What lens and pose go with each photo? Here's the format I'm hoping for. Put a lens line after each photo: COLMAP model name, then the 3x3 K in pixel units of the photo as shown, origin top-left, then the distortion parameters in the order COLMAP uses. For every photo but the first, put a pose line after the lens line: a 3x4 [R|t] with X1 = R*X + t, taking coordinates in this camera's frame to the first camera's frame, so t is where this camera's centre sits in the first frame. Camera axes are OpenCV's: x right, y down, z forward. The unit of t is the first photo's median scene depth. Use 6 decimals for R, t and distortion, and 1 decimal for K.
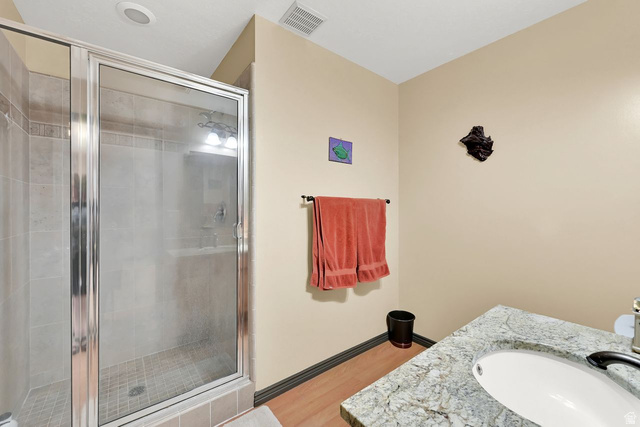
lens RADIAL K [[261.9, 0, 319.5], [0, 261.9, 209.2], [0, 0, 1]] dist [0.000729, -0.000031]
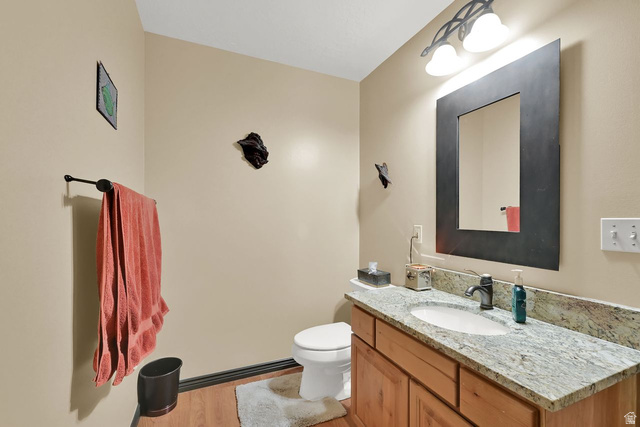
lens RADIAL K [[275.7, 0, 320.0], [0, 275.7, 213.5], [0, 0, 1]] dist [0.001608, 0.000240]
pose [[0.231715, 0.018969, 0.972599, -0.394327], [-0.005938, 0.999819, -0.018085, 0.011742], [-0.972766, -0.001585, 0.231786, 0.538671]]
